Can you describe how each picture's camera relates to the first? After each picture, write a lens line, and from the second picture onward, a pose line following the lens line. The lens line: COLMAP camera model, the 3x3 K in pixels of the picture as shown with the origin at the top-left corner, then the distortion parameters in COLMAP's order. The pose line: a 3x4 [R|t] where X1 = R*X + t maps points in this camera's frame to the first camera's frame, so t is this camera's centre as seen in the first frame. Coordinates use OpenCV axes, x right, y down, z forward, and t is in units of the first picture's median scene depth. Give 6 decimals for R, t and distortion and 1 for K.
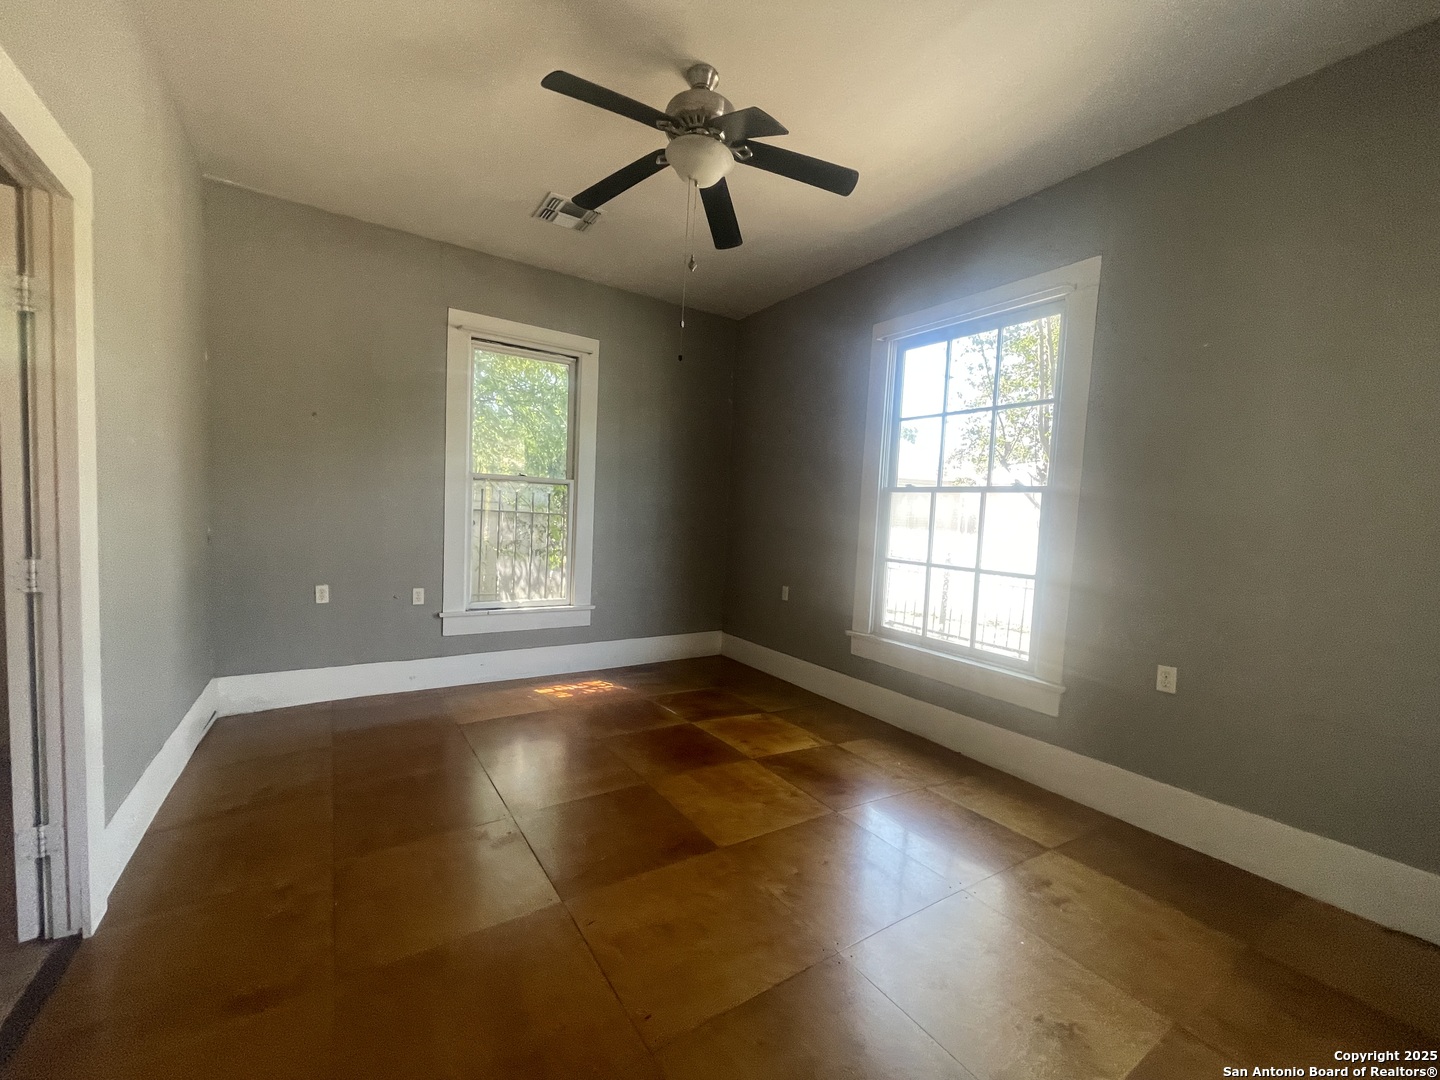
lens RADIAL K [[577.4, 0, 723.3], [0, 577.4, 543.8], [0, 0, 1]] dist [-0.008085, 0.000439]
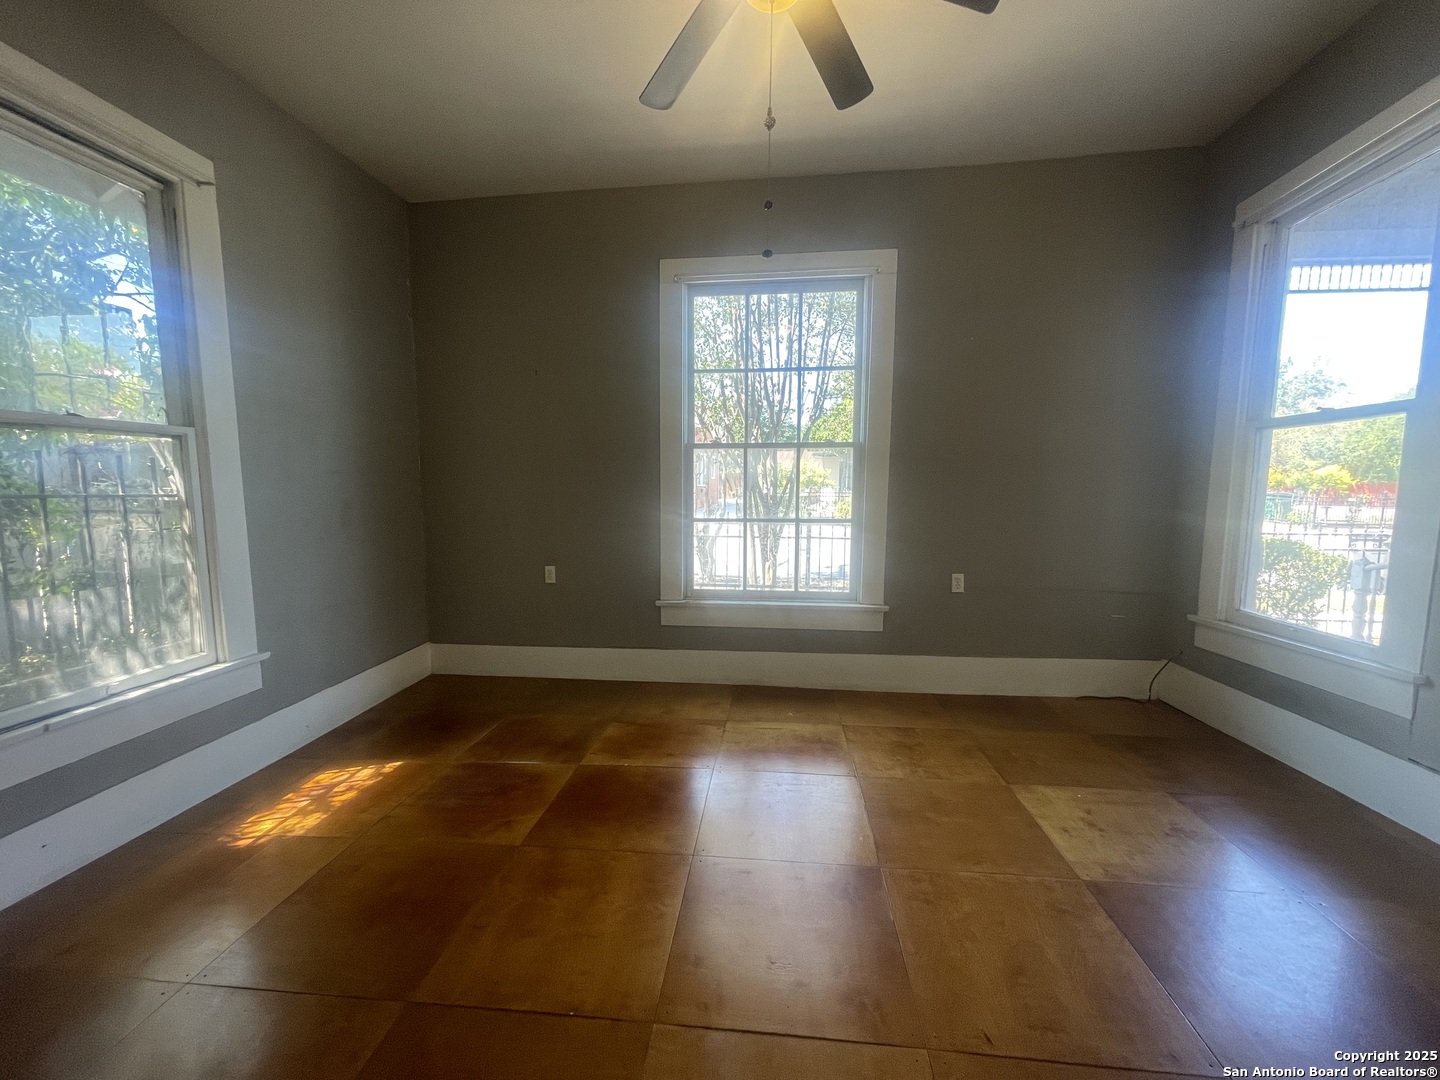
lens RADIAL K [[577.4, 0, 719.6], [0, 577.4, 543.9], [0, 0, 1]] dist [-0.008085, 0.000439]
pose [[0.645633, -0.128667, 0.752730, -0.406185], [0.074092, 0.991607, 0.105949, -0.030140], [-0.760045, -0.012633, 0.649748, 0.343826]]
